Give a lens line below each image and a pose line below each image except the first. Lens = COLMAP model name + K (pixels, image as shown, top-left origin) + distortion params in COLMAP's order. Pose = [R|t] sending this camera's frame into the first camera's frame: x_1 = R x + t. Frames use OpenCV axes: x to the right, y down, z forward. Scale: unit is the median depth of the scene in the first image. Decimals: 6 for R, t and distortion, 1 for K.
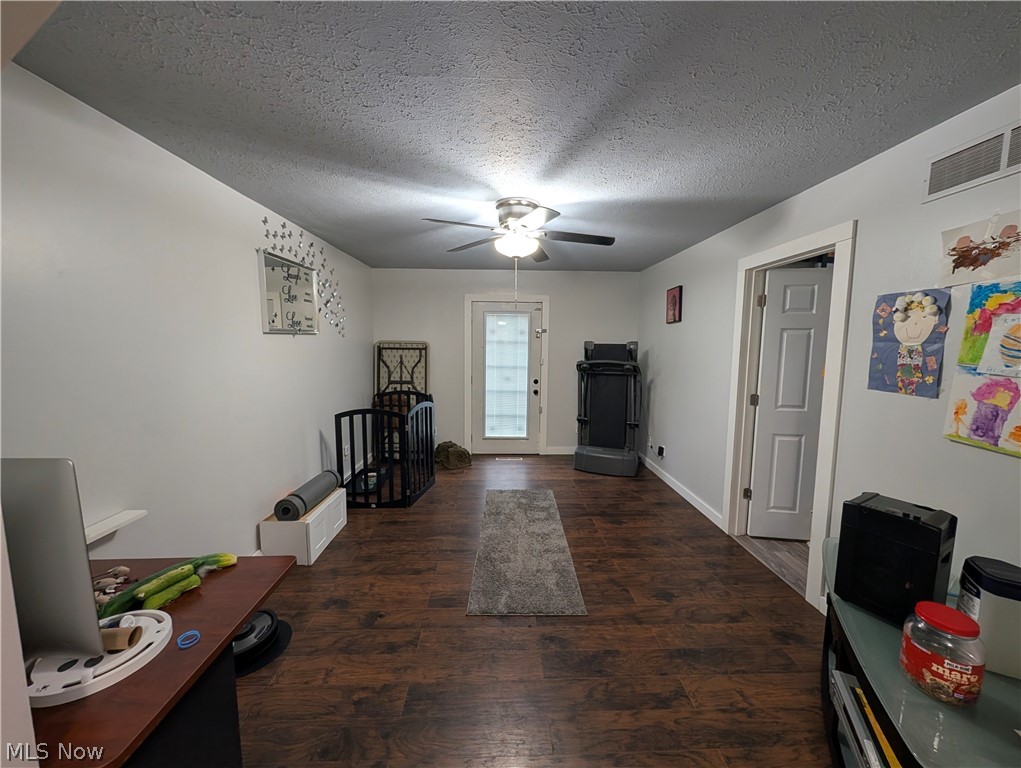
lens RADIAL K [[385.9, 0, 510.4], [0, 385.9, 384.4], [0, 0, 1]] dist [0.001796, 0.000491]
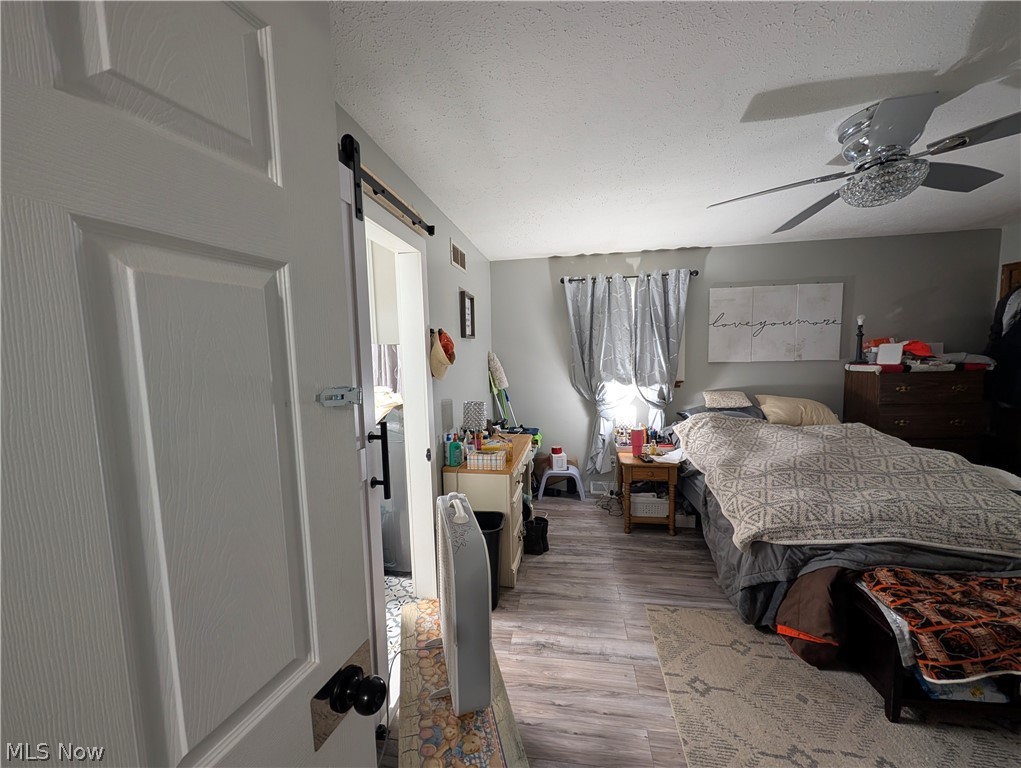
lens RADIAL K [[385.9, 0, 511.2], [0, 385.9, 384.9], [0, 0, 1]] dist [0.001796, 0.000491]
pose [[0.184698, -0.096614, 0.978035, 0.606953], [0.129738, 0.988844, 0.073182, -0.084035], [-0.974194, 0.113372, 0.195172, 0.856467]]
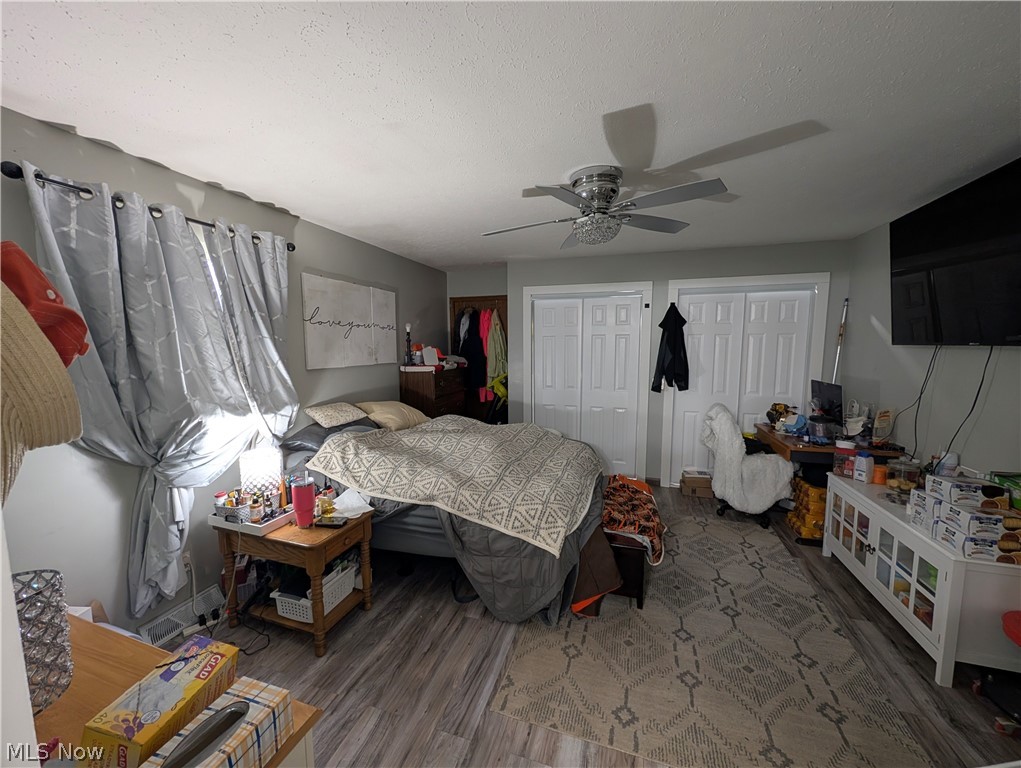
lens RADIAL K [[385.9, 0, 512.5], [0, 385.9, 383.5], [0, 0, 1]] dist [0.001796, 0.000491]
pose [[-0.944306, -0.033717, 0.327338, 0.924816], [0.035438, 0.978532, 0.203024, -0.107278], [-0.327156, 0.203317, -0.922839, 1.049696]]
